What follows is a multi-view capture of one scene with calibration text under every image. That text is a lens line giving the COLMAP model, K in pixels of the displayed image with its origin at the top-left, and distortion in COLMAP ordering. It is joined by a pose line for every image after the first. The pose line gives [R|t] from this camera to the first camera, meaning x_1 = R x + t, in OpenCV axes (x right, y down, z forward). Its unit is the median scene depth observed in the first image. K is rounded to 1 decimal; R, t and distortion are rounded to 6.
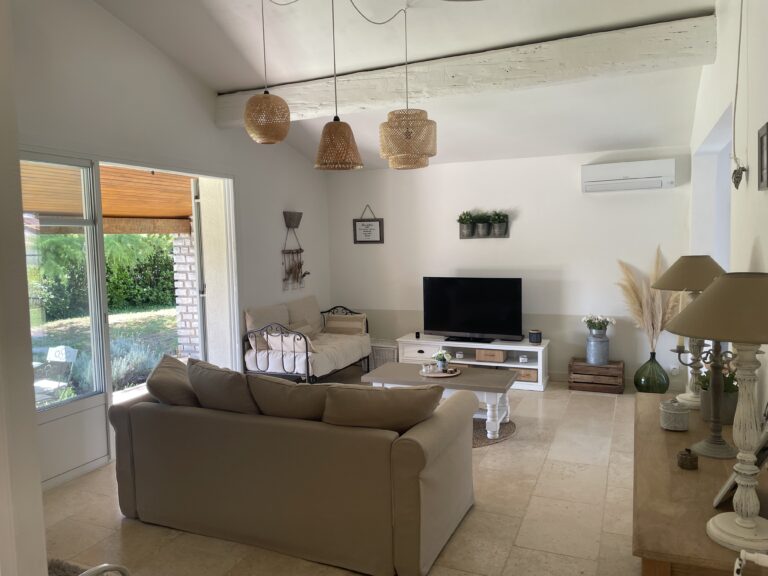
lens RADIAL K [[574.1, 0, 384.0], [0, 574.1, 288.0], [0, 0, 1]] dist [0.199406, 0.000768]
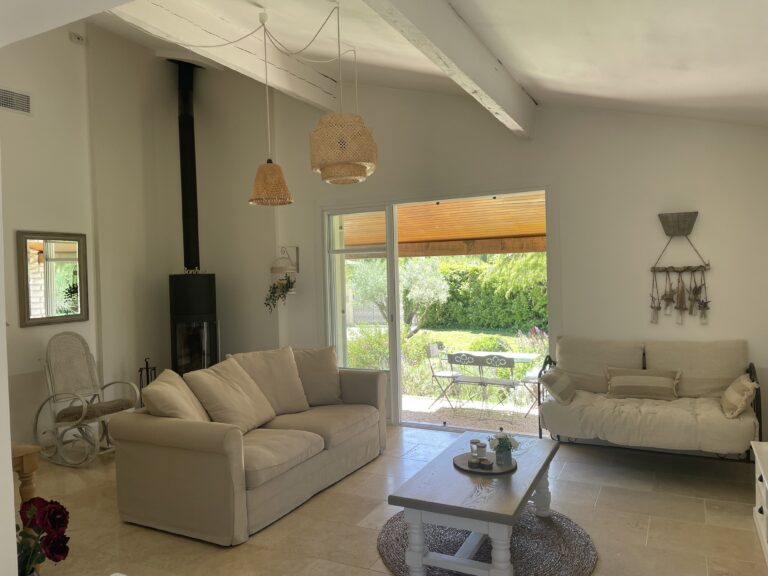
lens RADIAL K [[574.1, 0, 384.0], [0, 574.1, 288.0], [0, 0, 1]] dist [0.199406, 0.000768]
pose [[-0.054429, 0.058836, -0.996783, 0.609687], [-0.065174, 0.995924, 0.062344, -0.066600], [0.996388, 0.068358, -0.050373, 0.727479]]
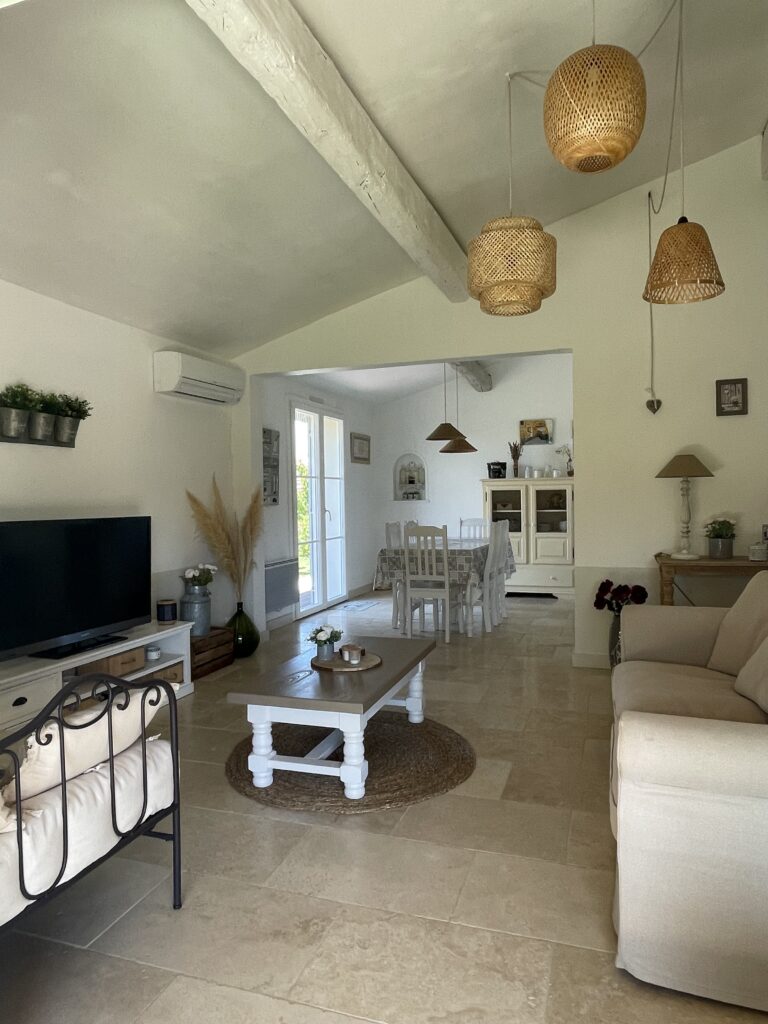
lens RADIAL K [[685.5, 0, 384.0], [0, 685.5, 512.0], [0, 0, 1]] dist [-0.003090, -0.000718]
pose [[-0.084302, 0.002185, 0.996438, -0.468837], [0.098930, 0.995075, 0.006188, -0.002166], [-0.991517, 0.099099, -0.084103, 0.807539]]
